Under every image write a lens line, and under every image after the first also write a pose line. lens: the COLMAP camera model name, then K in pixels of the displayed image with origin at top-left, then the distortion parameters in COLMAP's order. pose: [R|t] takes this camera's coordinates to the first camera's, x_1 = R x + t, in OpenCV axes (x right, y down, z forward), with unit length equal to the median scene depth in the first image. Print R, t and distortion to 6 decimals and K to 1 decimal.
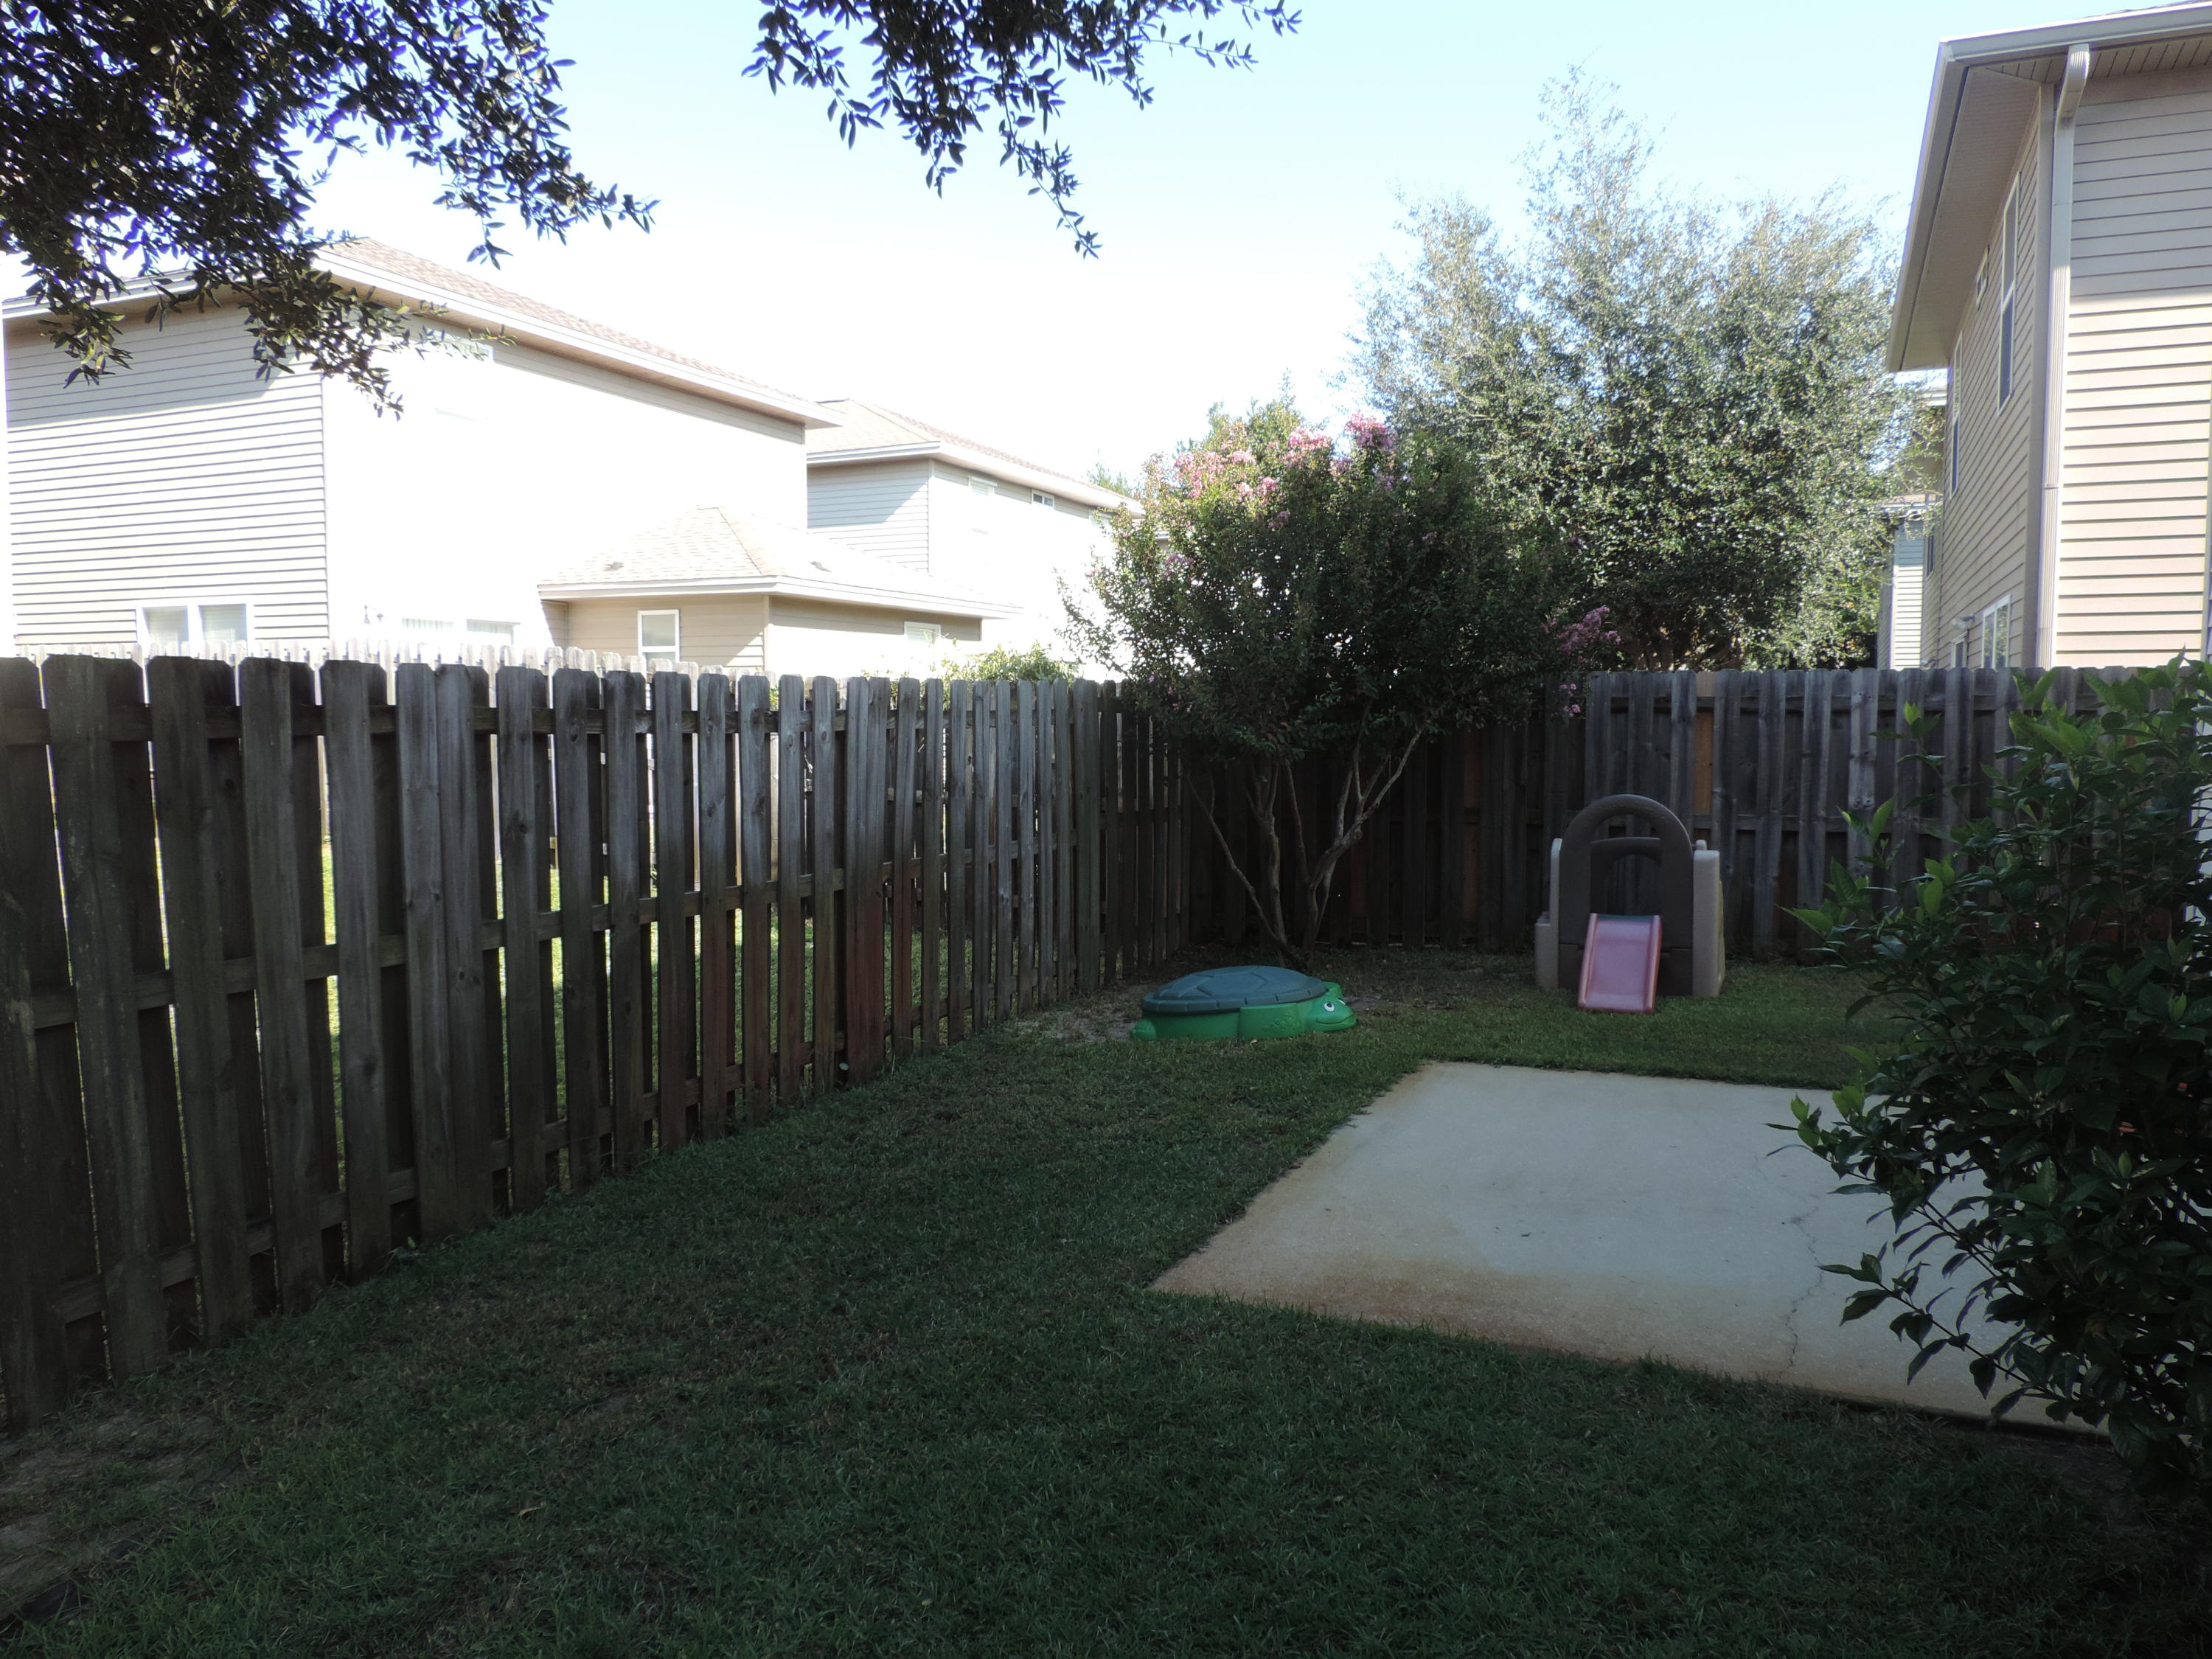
lens RADIAL K [[1595.7, 0, 1117.0], [0, 1595.7, 835.0], [0, 0, 1]] dist [-0.013698, 0.003938]
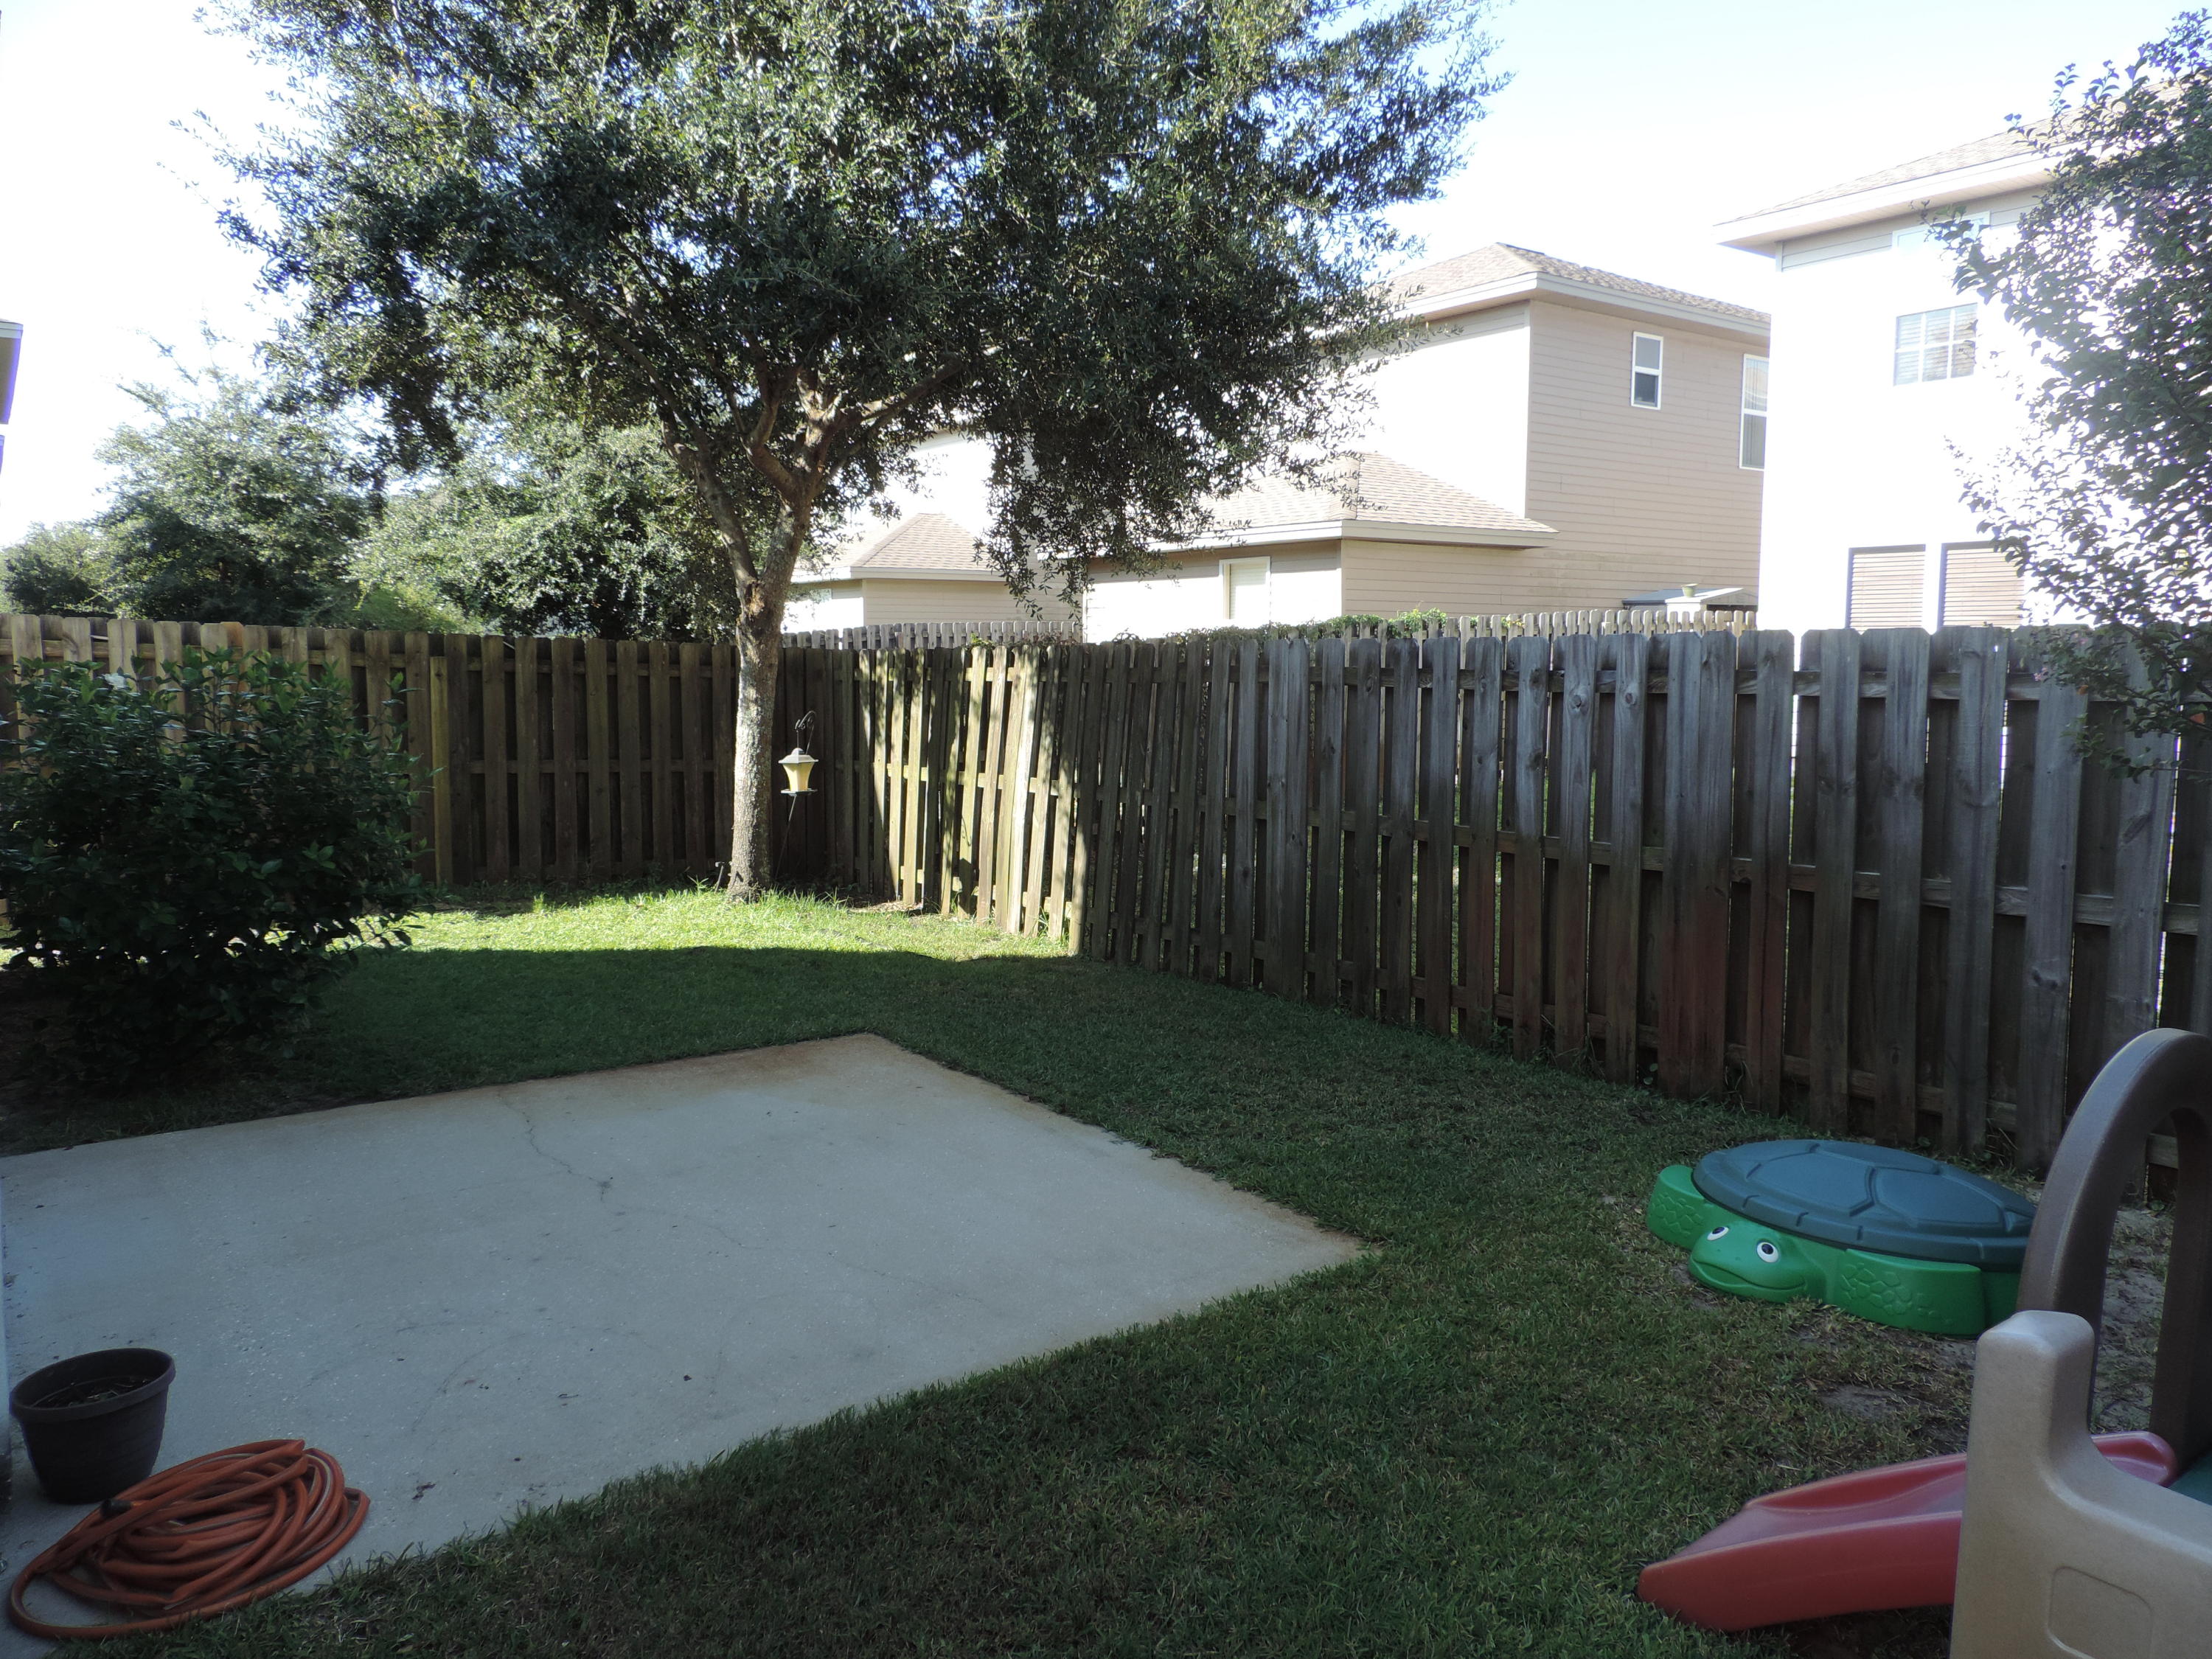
lens RADIAL K [[1595.7, 0, 1114.2], [0, 1595.7, 822.0], [0, 0, 1]] dist [-0.013698, 0.003938]
pose [[-0.503623, 0.094212, -0.858771, 0.963216], [-0.060802, 0.987706, 0.144014, -0.133005], [0.861781, 0.124744, -0.491704, 1.512219]]
